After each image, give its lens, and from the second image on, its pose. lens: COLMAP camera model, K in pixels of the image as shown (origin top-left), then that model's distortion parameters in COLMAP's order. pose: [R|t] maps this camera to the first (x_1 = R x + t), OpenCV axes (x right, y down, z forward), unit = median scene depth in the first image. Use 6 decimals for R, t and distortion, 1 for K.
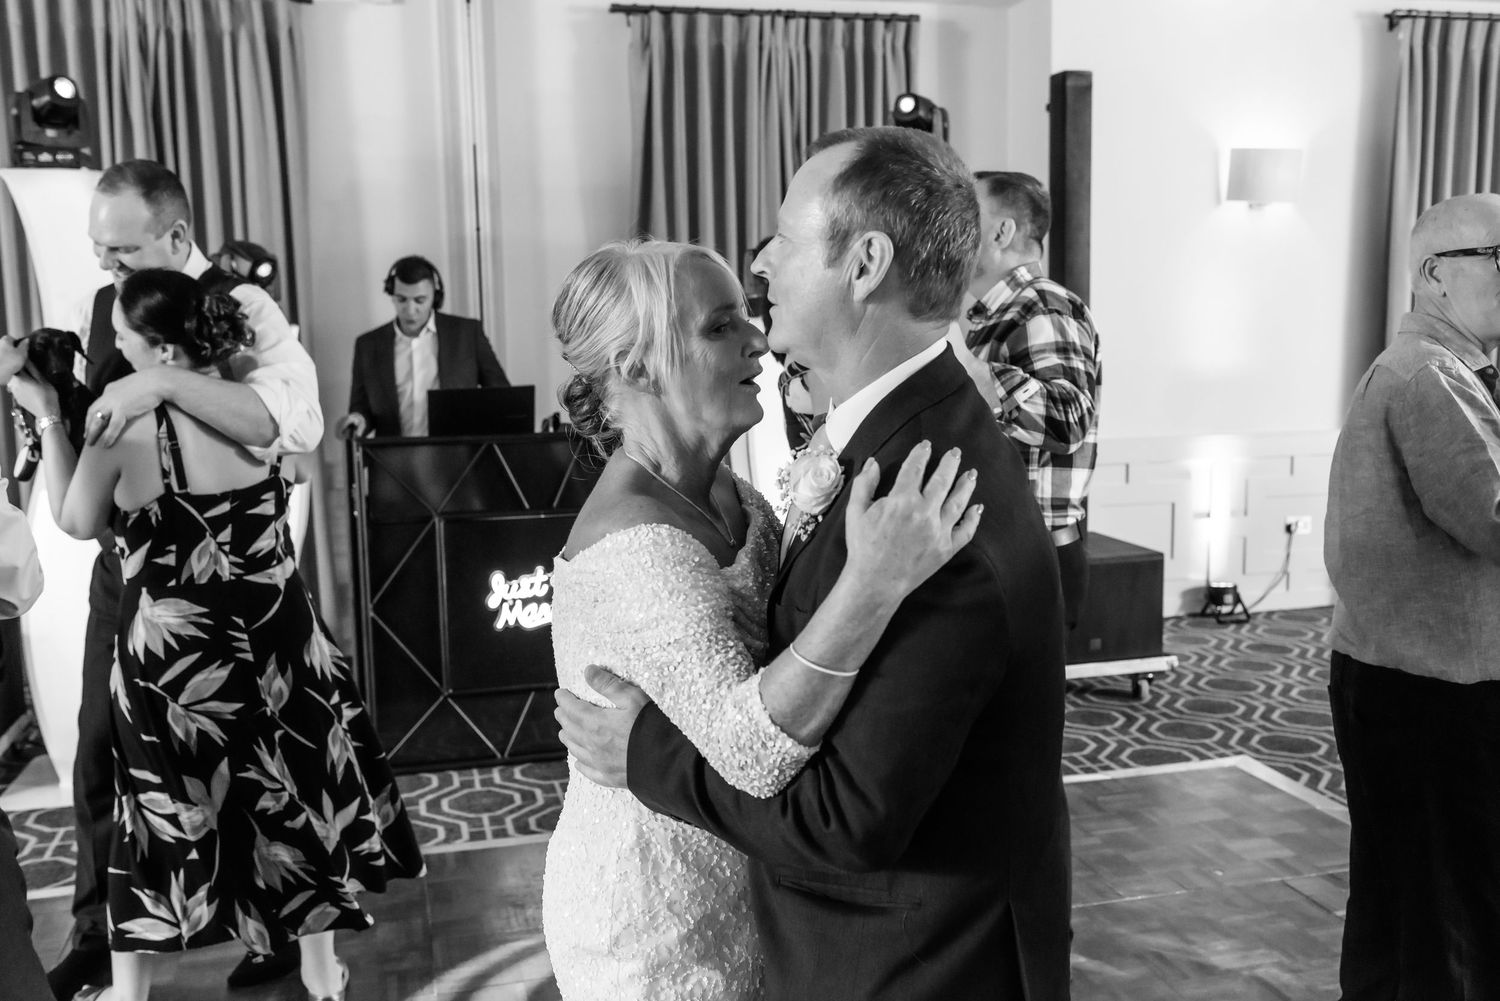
lens RADIAL K [[1441.1, 0, 749.4], [0, 1441.1, 497.2], [0, 0, 1]] dist [0.017637, 0.000000]
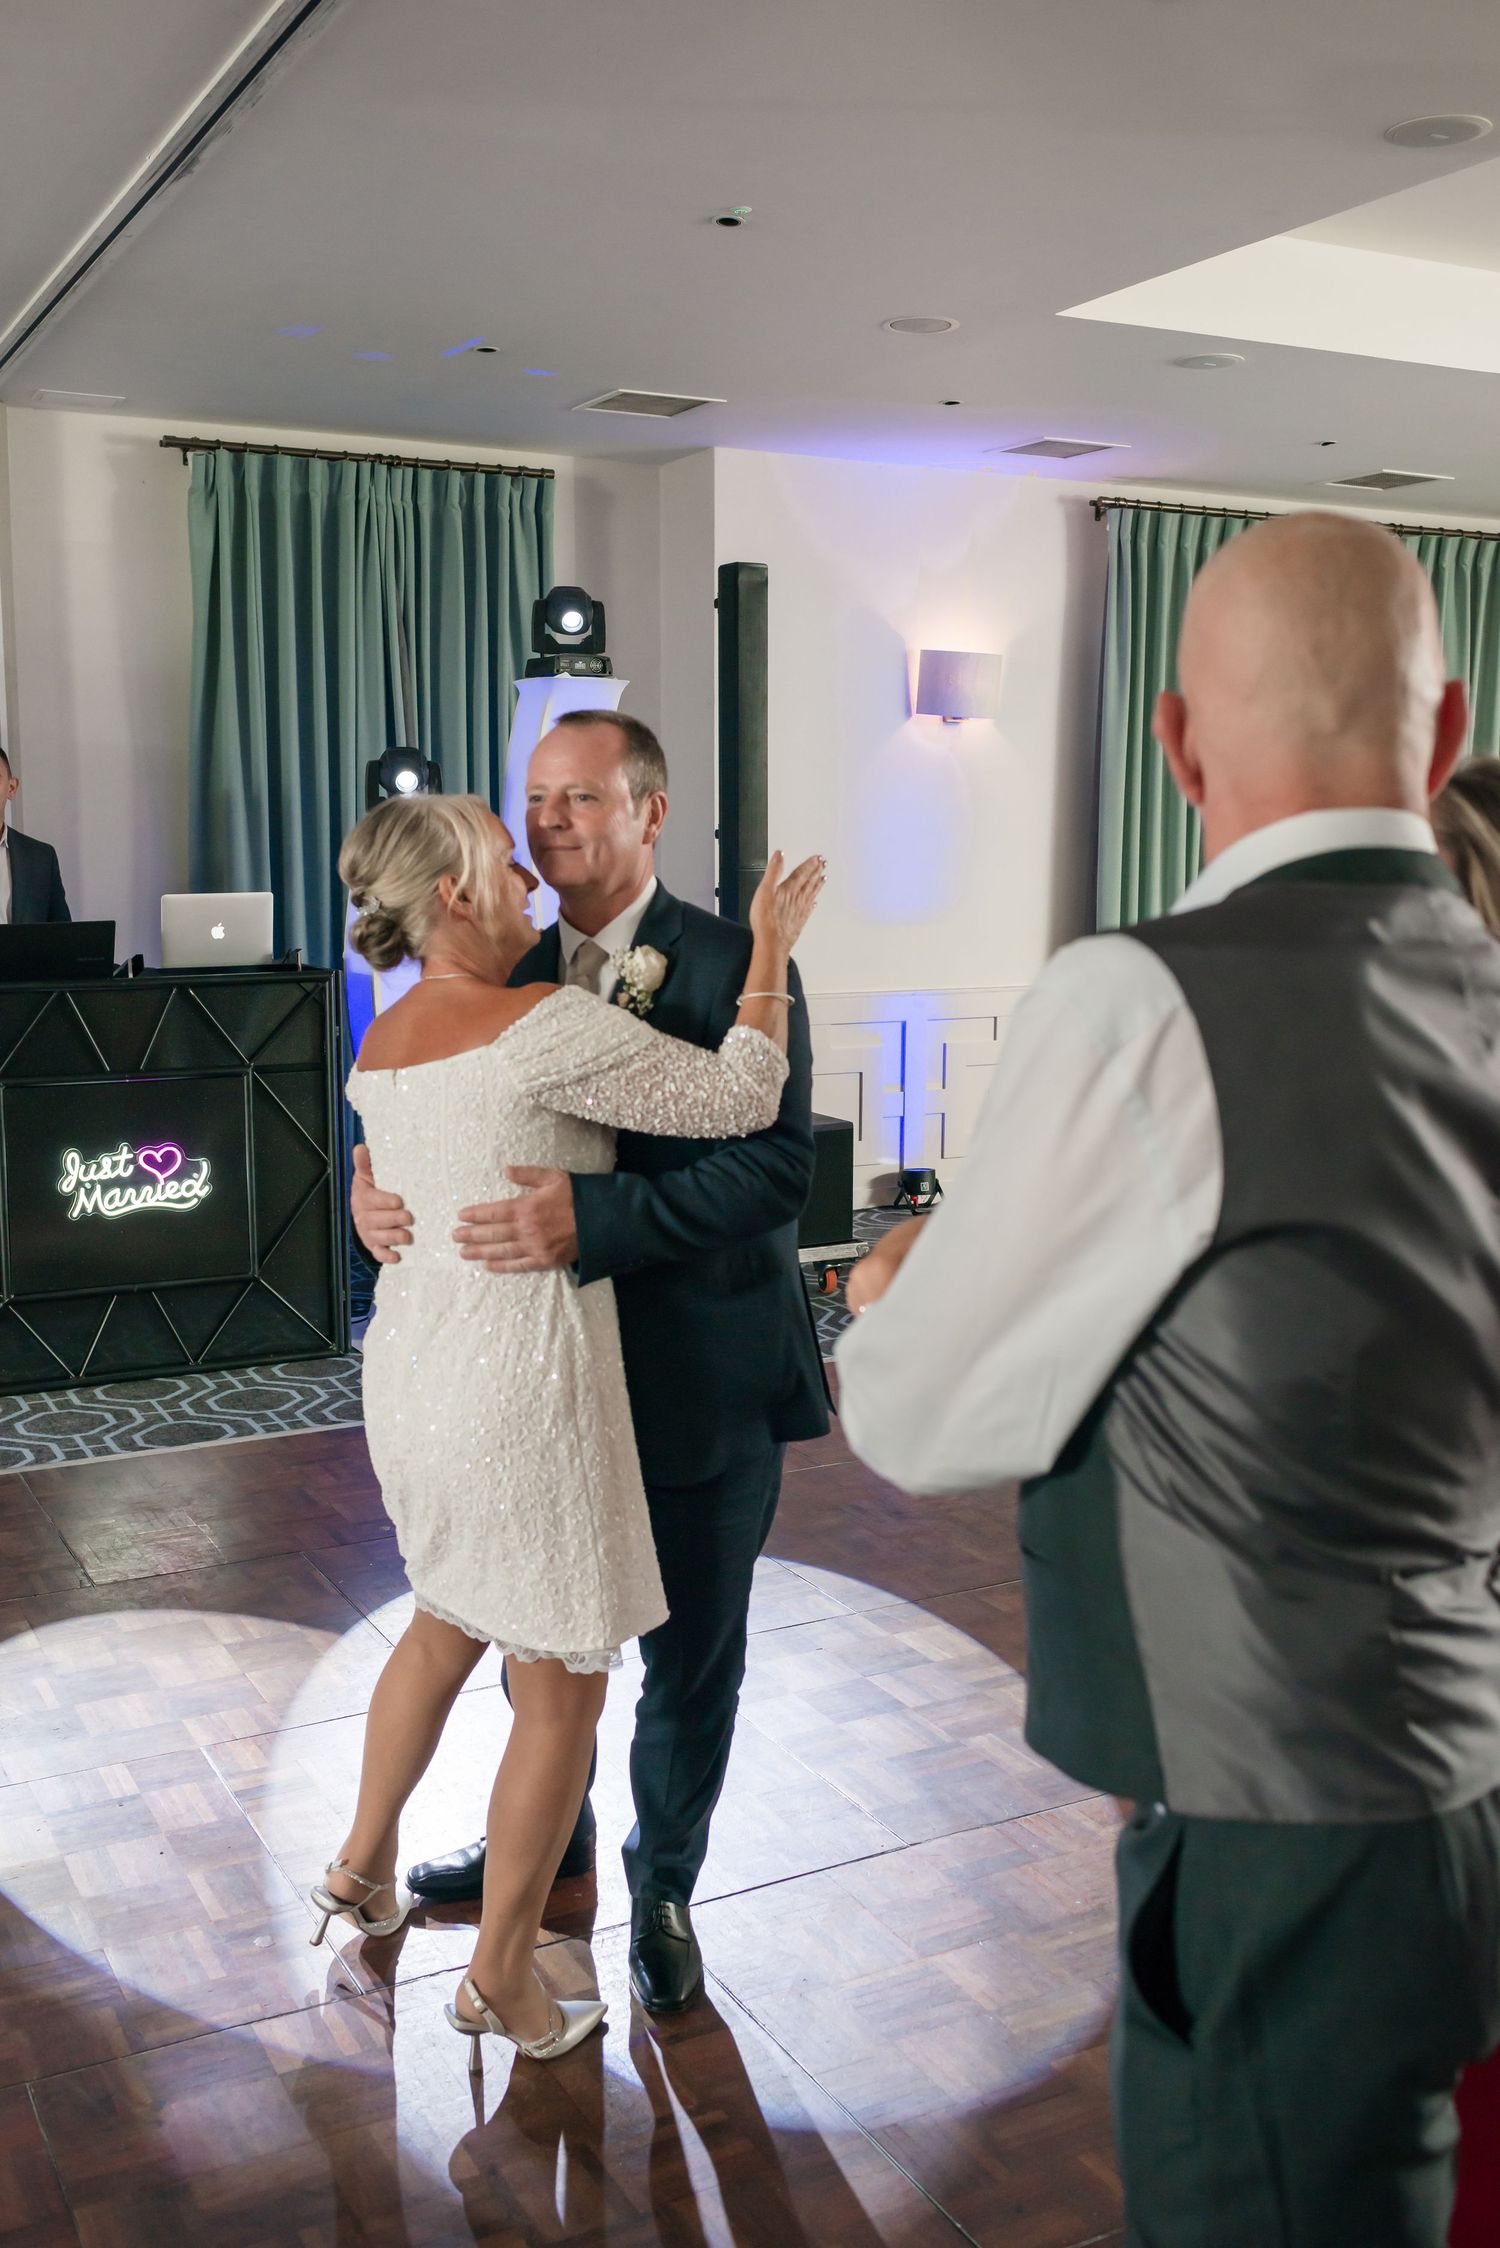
lens RADIAL K [[2159.7, 0, 753.2], [0, 2159.7, 1112.2], [0, 0, 1]] dist [0.017637, 0.000000]
pose [[0.971586, -0.011216, 0.236419, -0.069281], [0.010589, 0.999936, 0.003921, 0.023513], [-0.236448, -0.001306, 0.971643, -0.219965]]
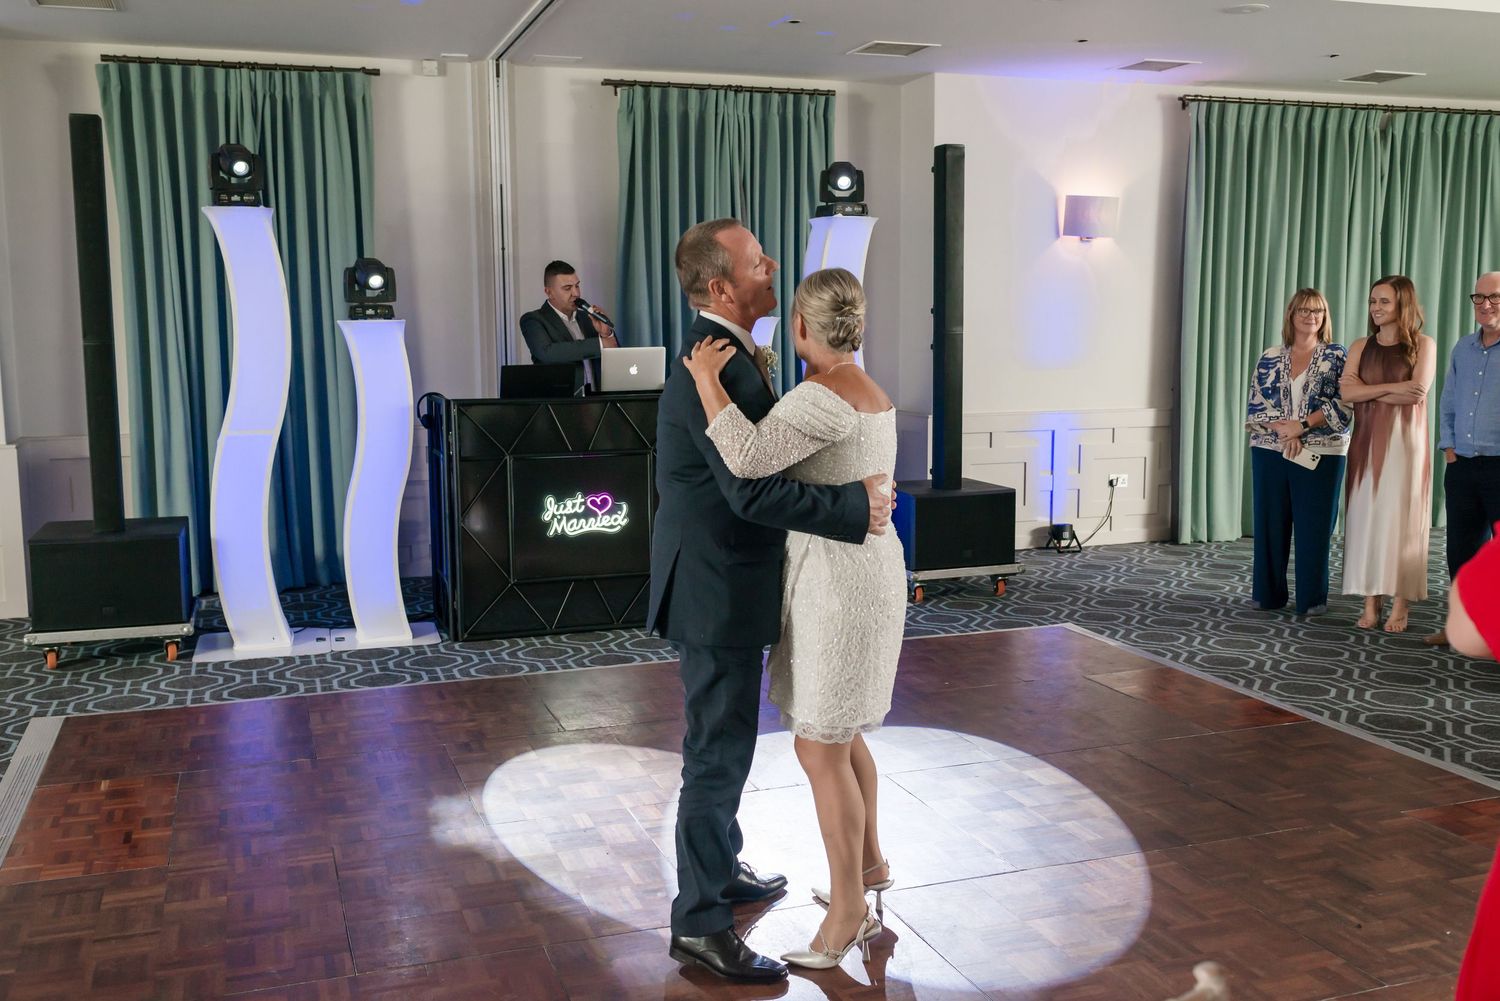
lens RADIAL K [[1441.1, 0, 752.0], [0, 1441.1, 494.3], [0, 0, 1]] dist [0.017637, 0.000000]
pose [[0.996199, -0.000271, 0.087101, -0.078251], [0.000956, 0.999969, -0.007830, 0.048094], [-0.087097, 0.007884, 0.996169, -0.325921]]
